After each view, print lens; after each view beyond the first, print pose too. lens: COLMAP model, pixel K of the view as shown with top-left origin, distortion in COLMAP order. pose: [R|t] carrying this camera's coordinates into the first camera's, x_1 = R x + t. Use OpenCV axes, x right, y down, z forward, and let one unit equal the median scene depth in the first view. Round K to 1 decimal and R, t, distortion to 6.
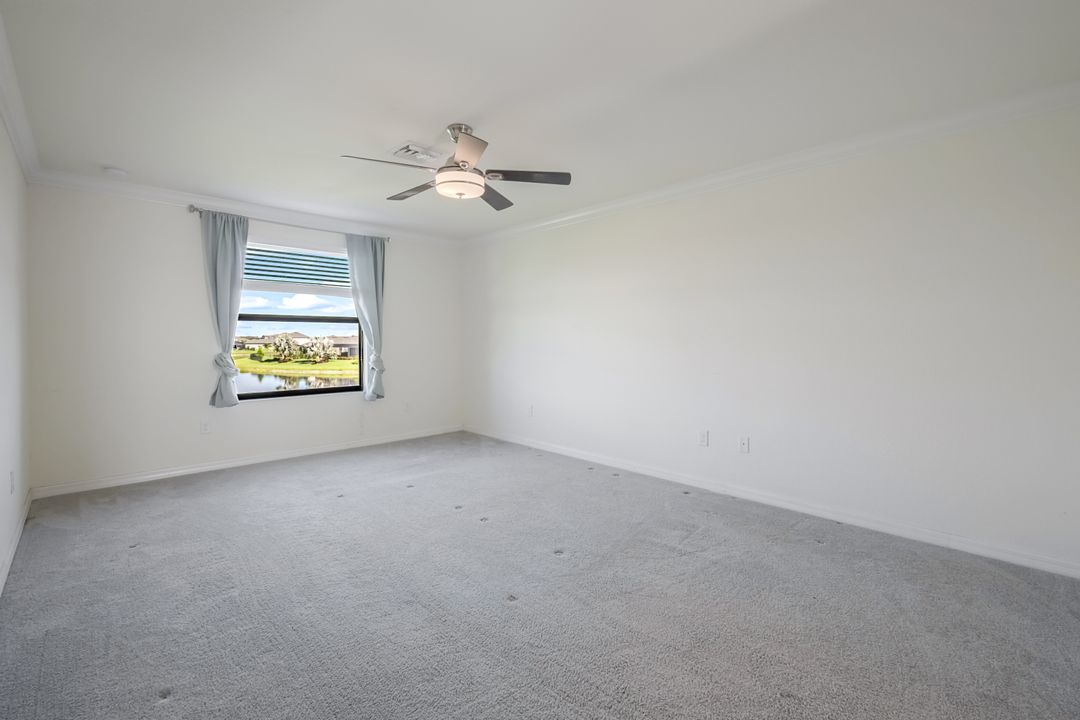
lens RADIAL K [[472.5, 0, 556.6], [0, 472.5, 343.2], [0, 0, 1]] dist [0.001646, 0.000293]
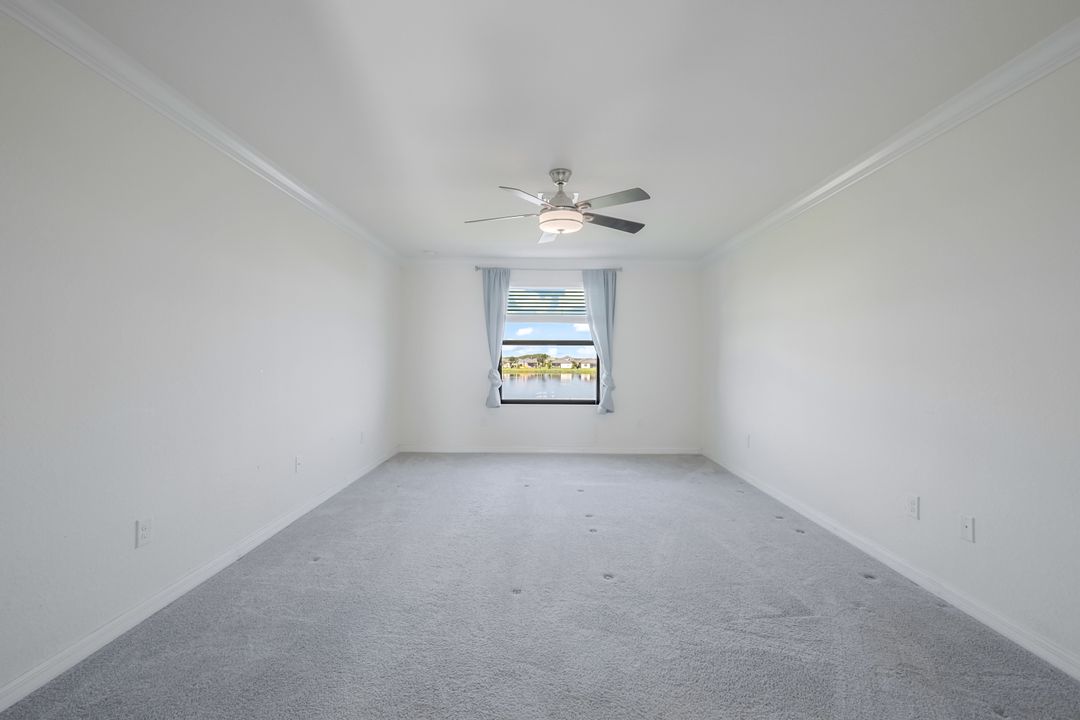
lens RADIAL K [[470.2, 0, 542.9], [0, 470.2, 355.5], [0, 0, 1]] dist [0.001808, 0.000412]
pose [[0.713551, -0.000225, -0.700603, 0.354104], [-0.012566, 0.999835, -0.013119, -0.001899], [0.700490, 0.018165, 0.713431, 0.116777]]
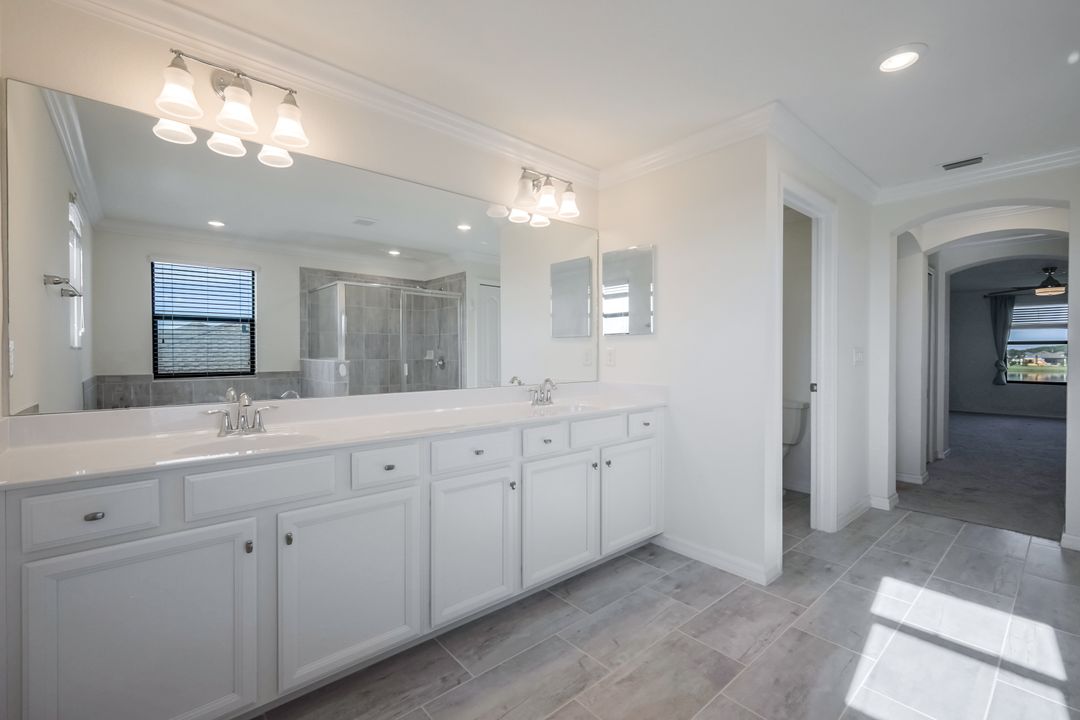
lens RADIAL K [[464.7, 0, 539.8], [0, 464.7, 356.3], [0, 0, 1]] dist [-0.000029, -0.000035]
pose [[-0.064509, 0.008873, -0.997878, 1.519559], [-0.008514, 0.999919, 0.009442, 0.000664], [0.997881, 0.009105, -0.064428, -0.942063]]
